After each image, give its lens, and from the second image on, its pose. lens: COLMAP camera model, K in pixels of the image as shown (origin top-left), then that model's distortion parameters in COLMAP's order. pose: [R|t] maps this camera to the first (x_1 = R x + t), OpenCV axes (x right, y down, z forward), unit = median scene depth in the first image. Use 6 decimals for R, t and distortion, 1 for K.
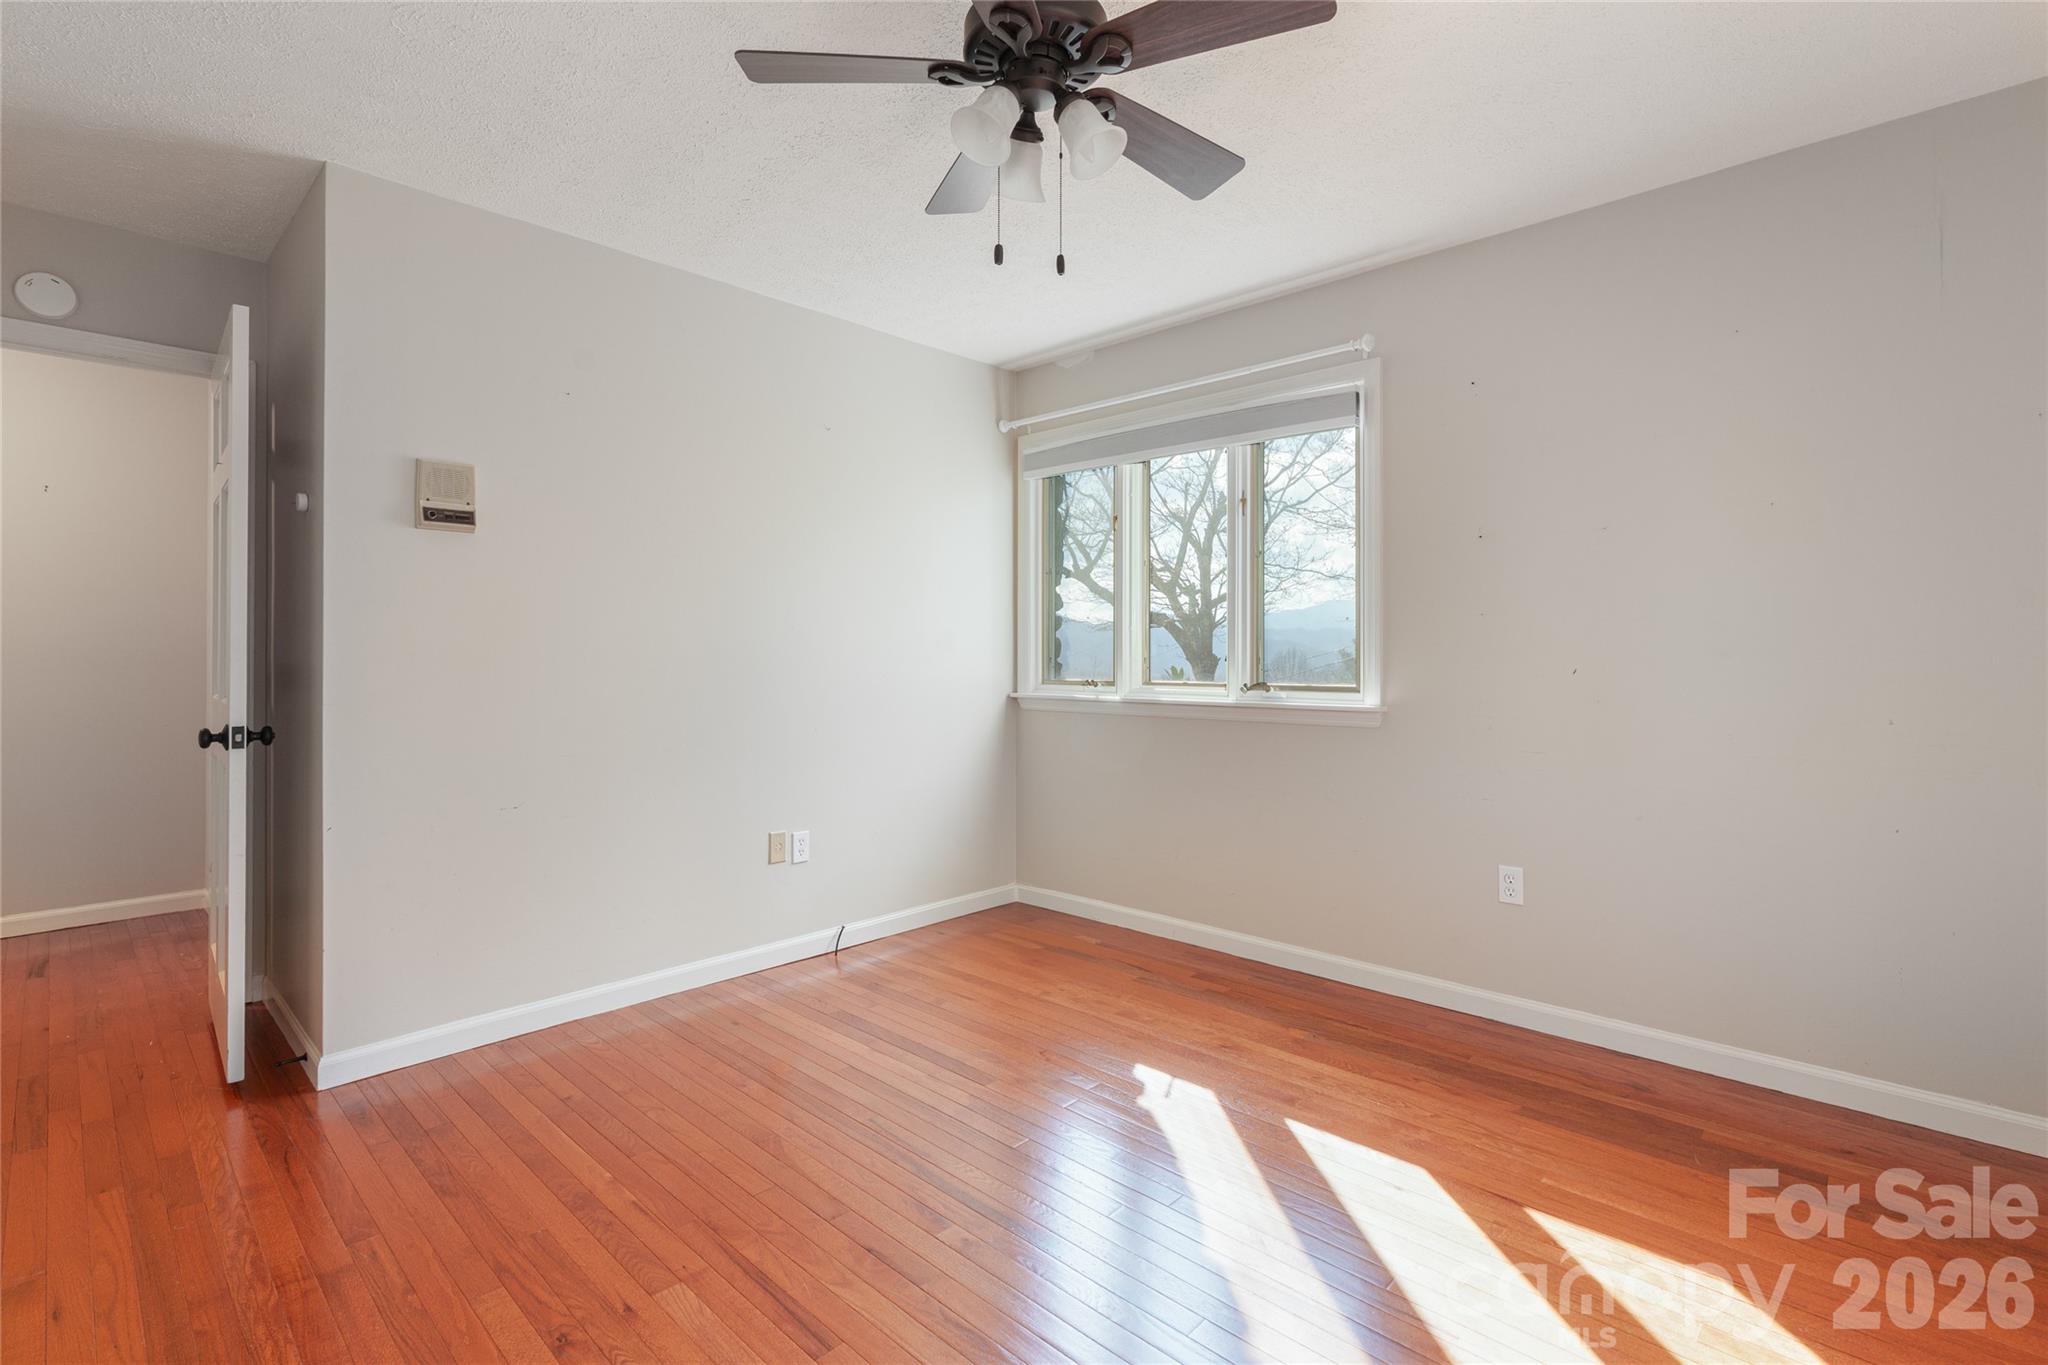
lens RADIAL K [[932.1, 0, 1017.4], [0, 932.1, 661.2], [0, 0, 1]] dist [-0.006016, -0.000020]
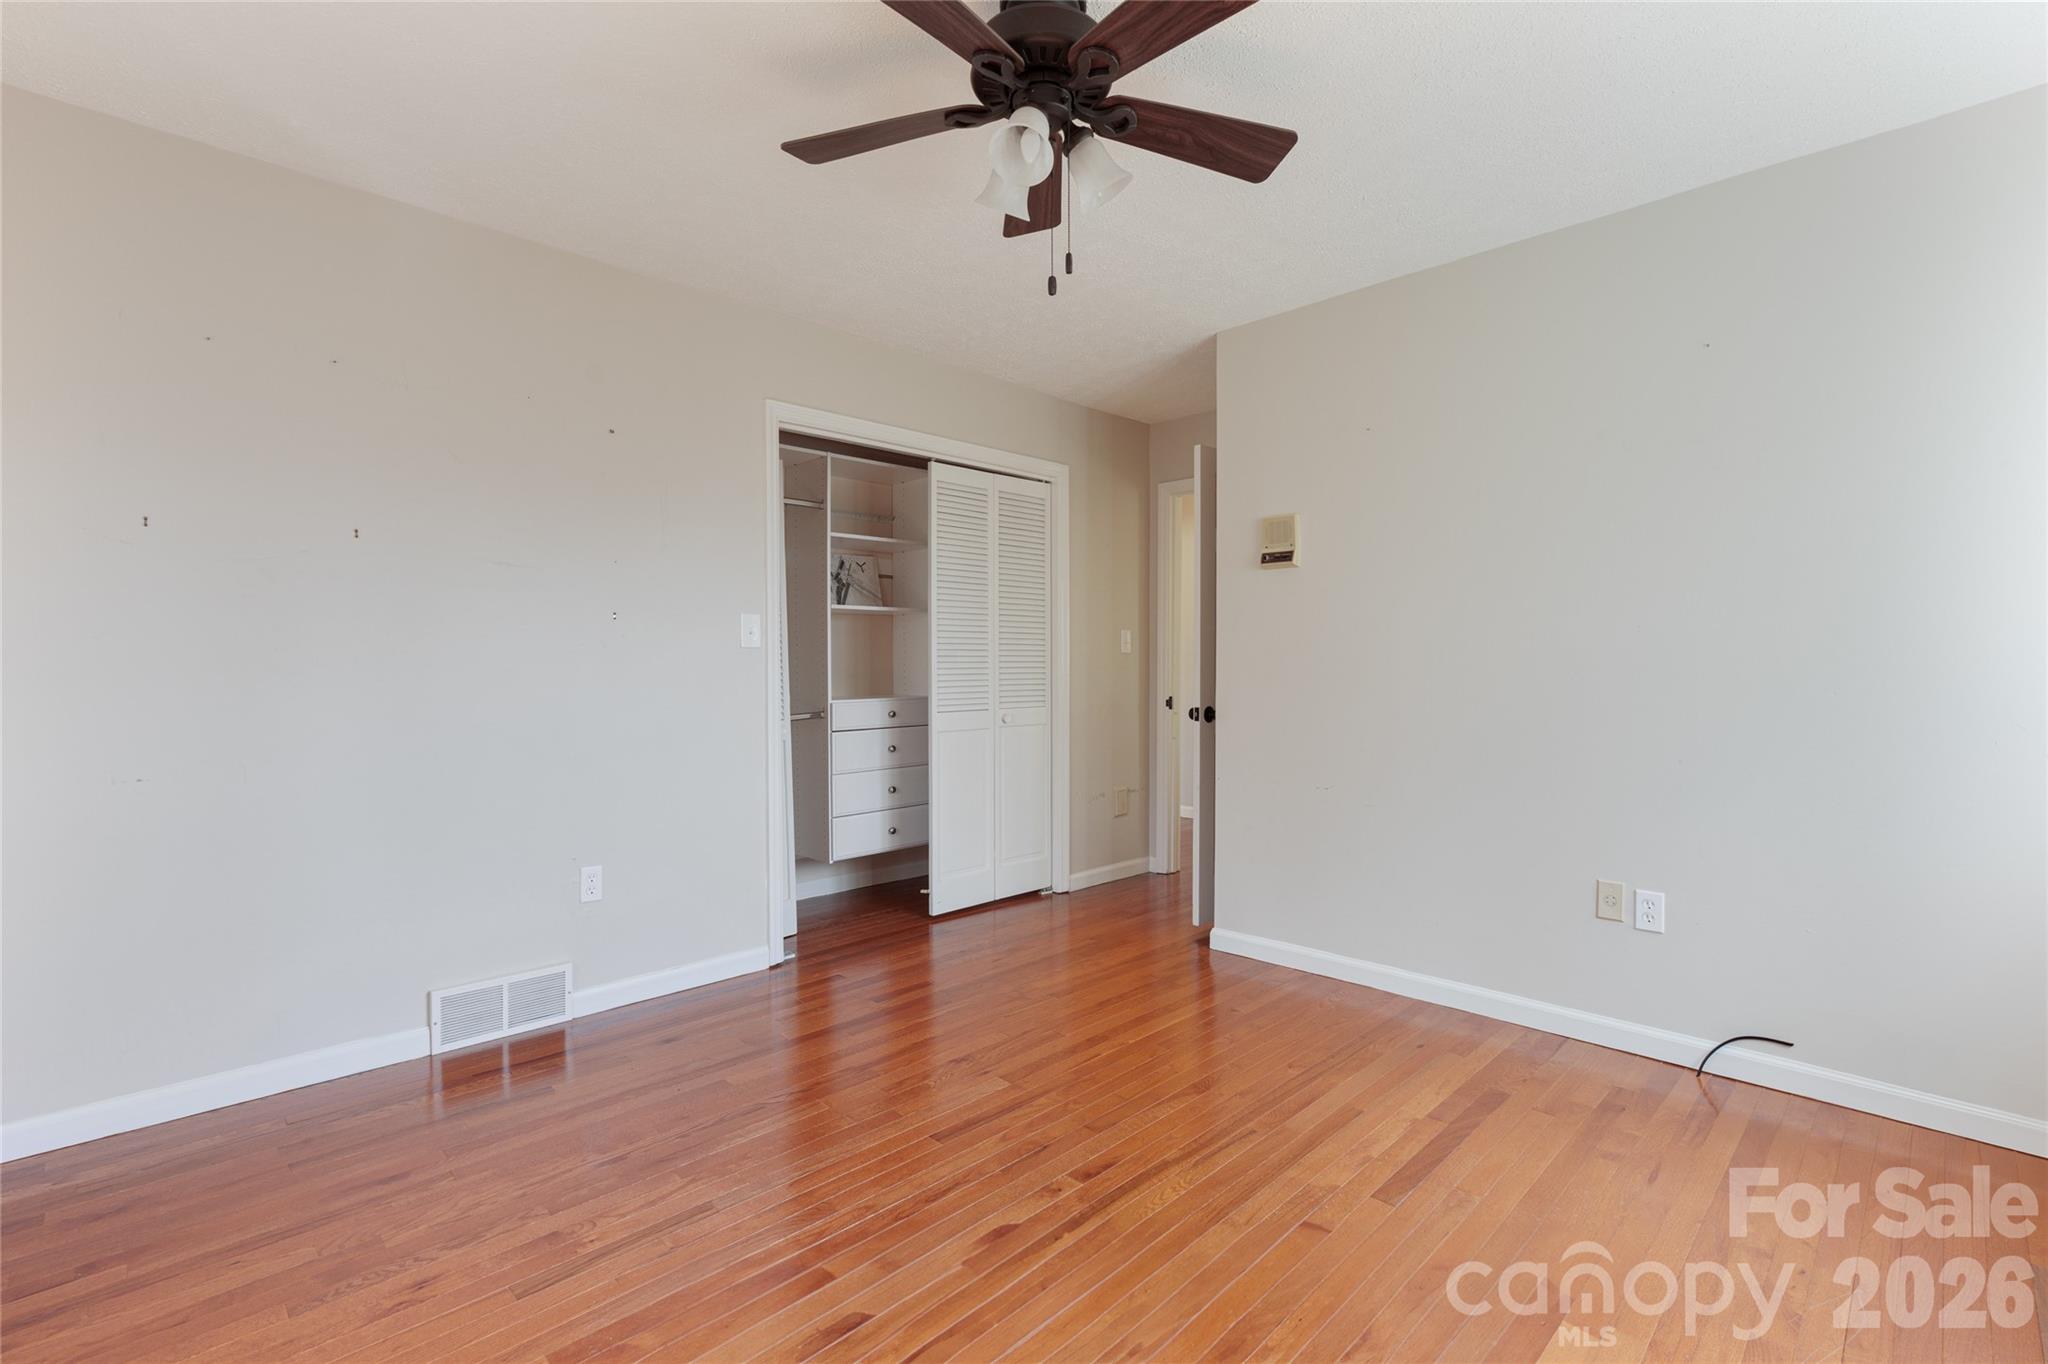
lens RADIAL K [[932.1, 0, 1022.4], [0, 932.1, 686.2], [0, 0, 1]] dist [-0.006016, -0.000020]
pose [[-0.013549, 0.028004, -0.999516, 0.661389], [-0.000146, 0.999608, 0.028008, -0.009964], [0.999908, 0.000525, -0.013539, 0.607953]]
